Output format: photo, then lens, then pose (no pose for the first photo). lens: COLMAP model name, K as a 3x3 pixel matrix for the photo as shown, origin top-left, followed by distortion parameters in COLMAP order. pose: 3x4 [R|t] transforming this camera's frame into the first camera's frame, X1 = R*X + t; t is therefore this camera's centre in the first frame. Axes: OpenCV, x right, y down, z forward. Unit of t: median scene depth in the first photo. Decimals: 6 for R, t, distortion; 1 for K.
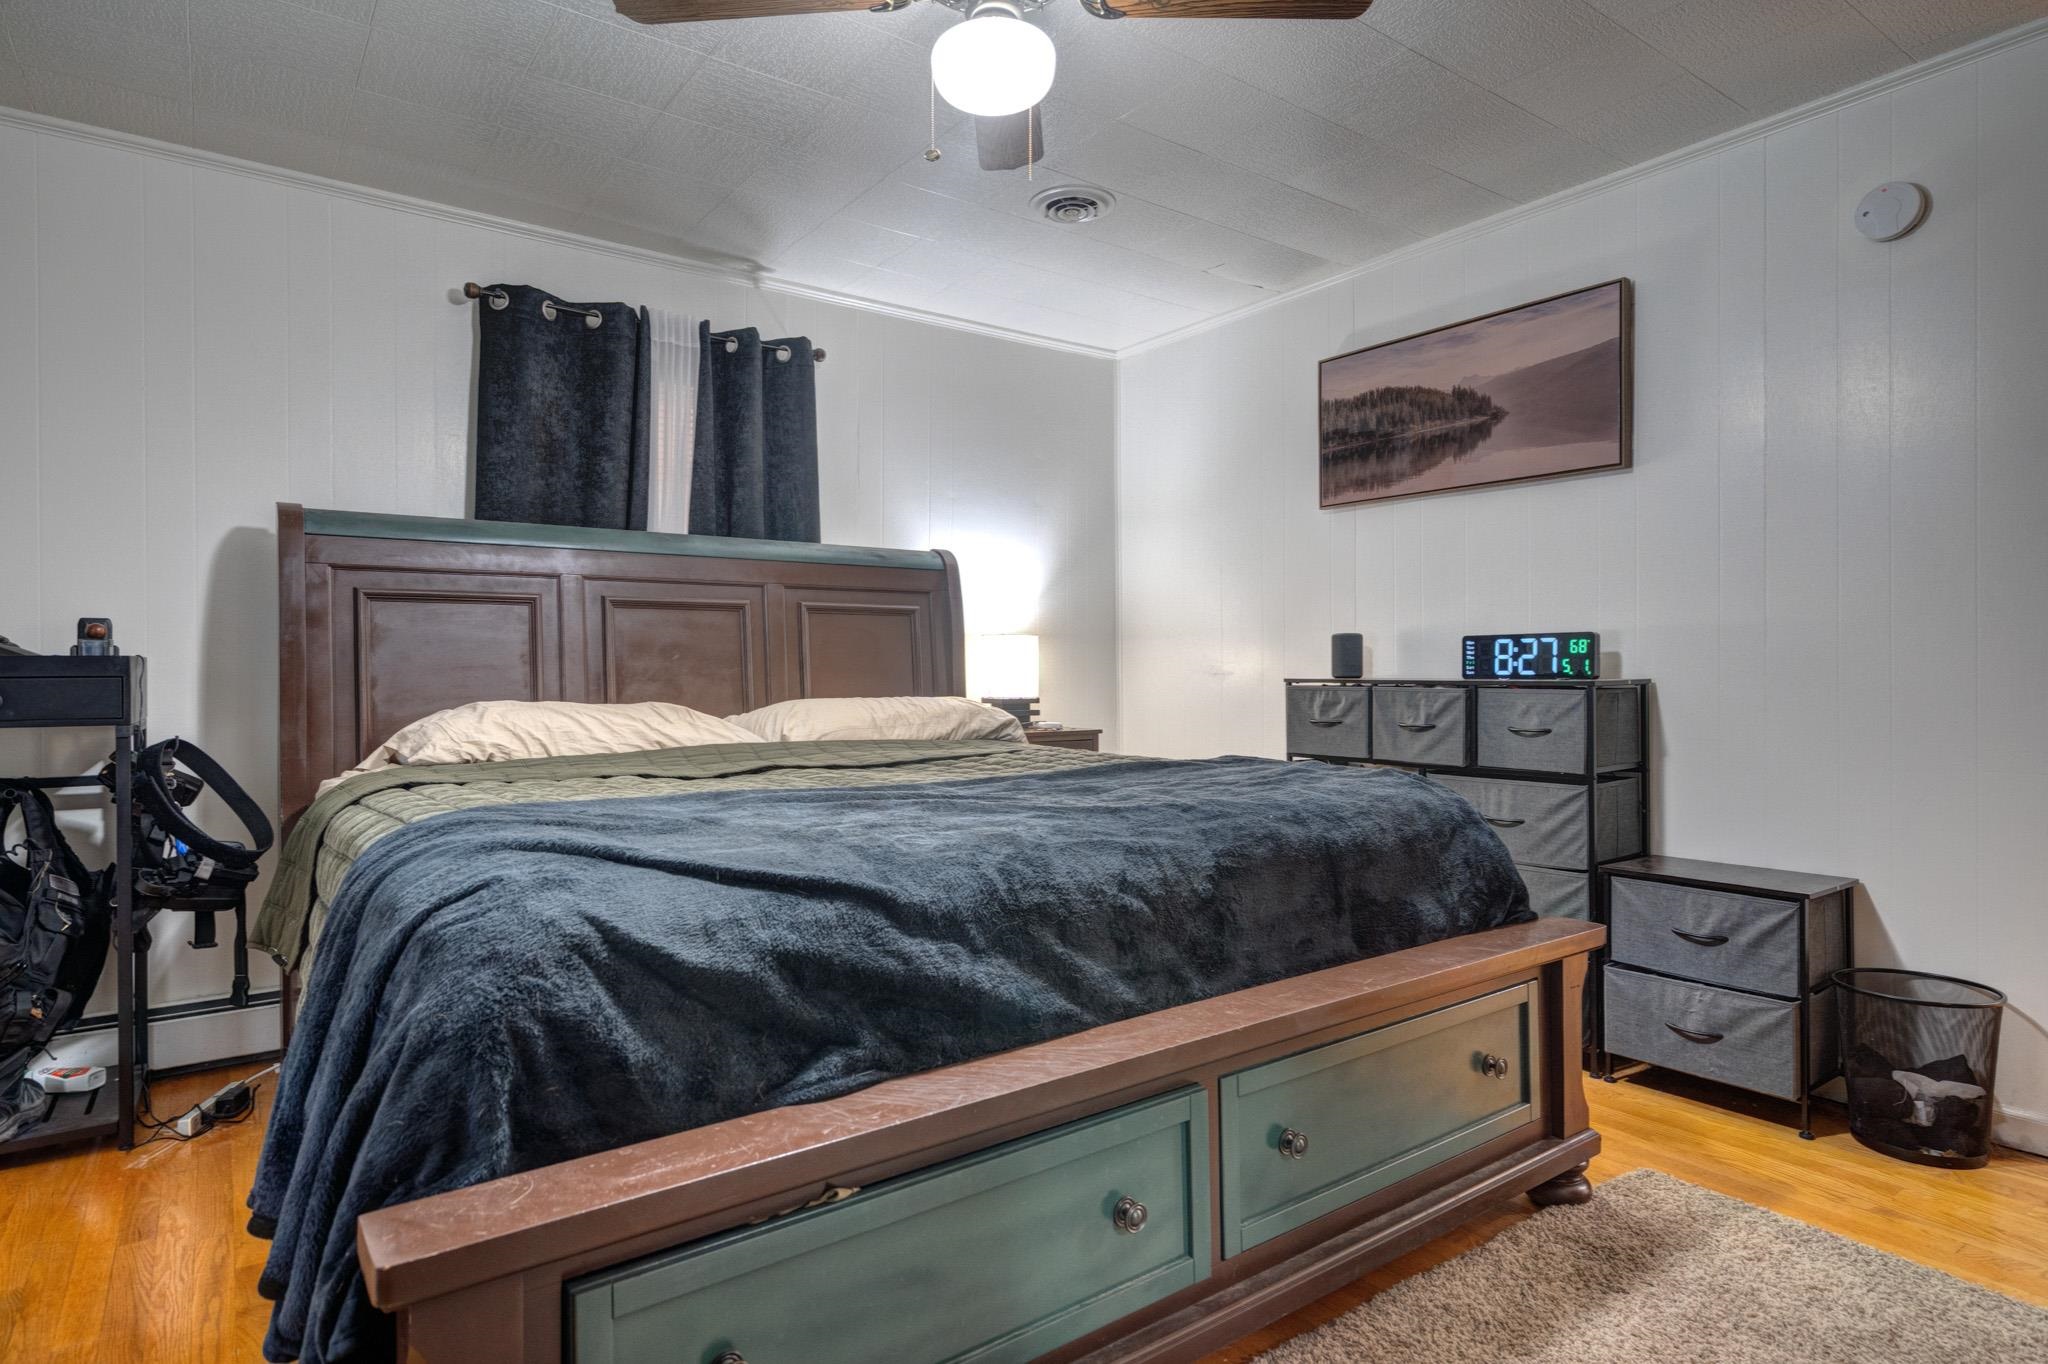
lens RADIAL K [[1106.9, 0, 1029.9], [0, 1106.9, 673.7], [0, 0, 1]] dist [0.013982, -0.003555]
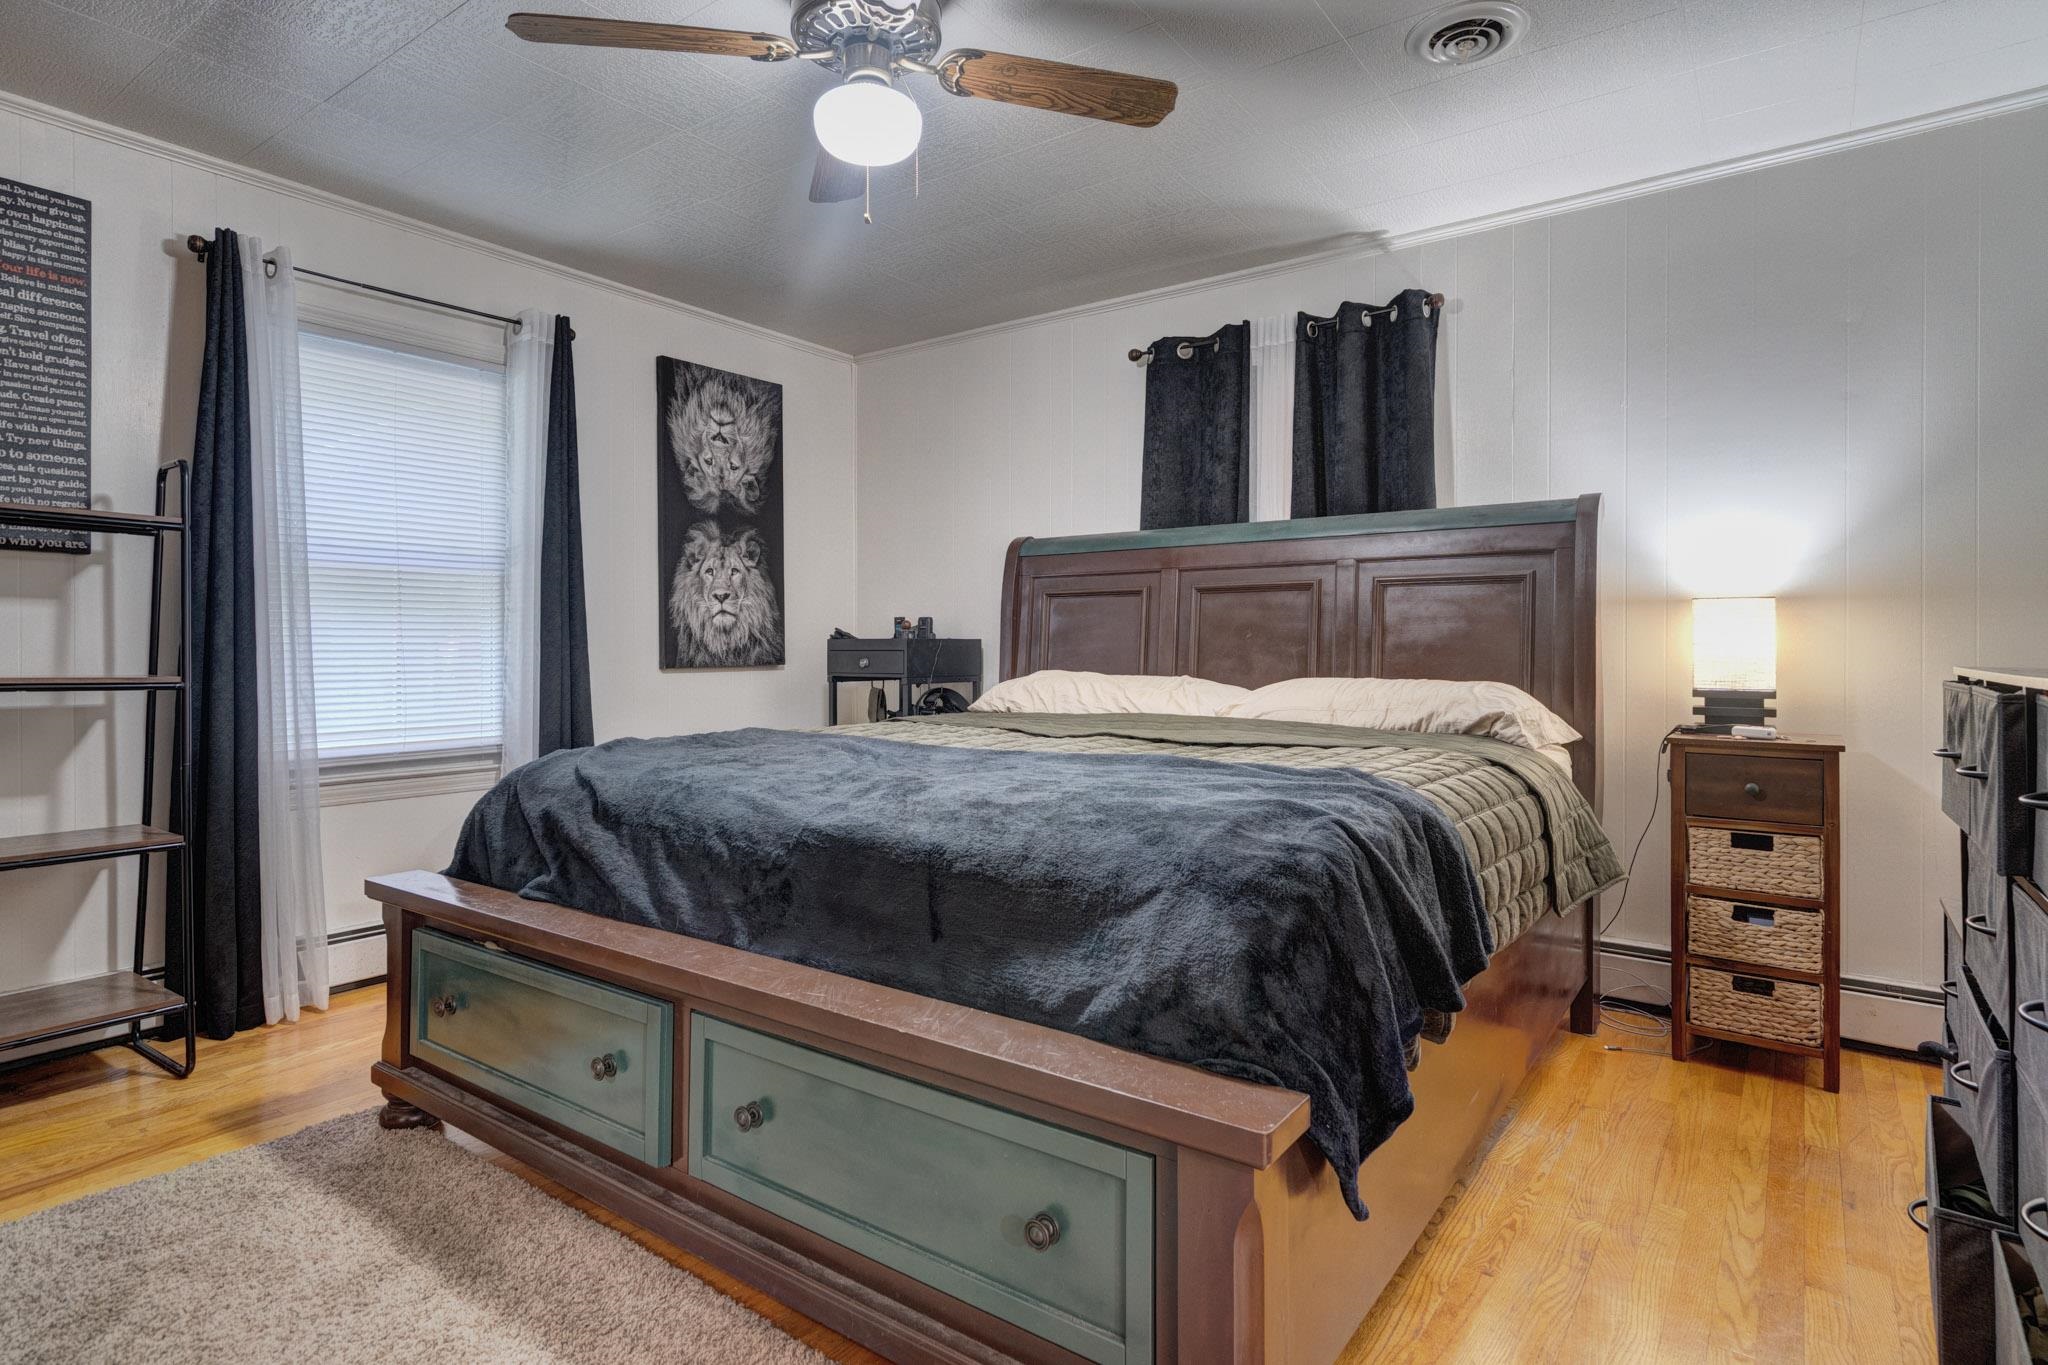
lens RADIAL K [[1103.9, 0, 1069.7], [0, 1103.9, 650.3], [0, 0, 1]] dist [0.008212, -0.001075]
pose [[0.303849, 0.005077, -0.952707, 0.743565], [-0.005584, 0.999978, 0.003547, -0.003636], [0.952704, 0.004242, 0.303871, 0.562435]]
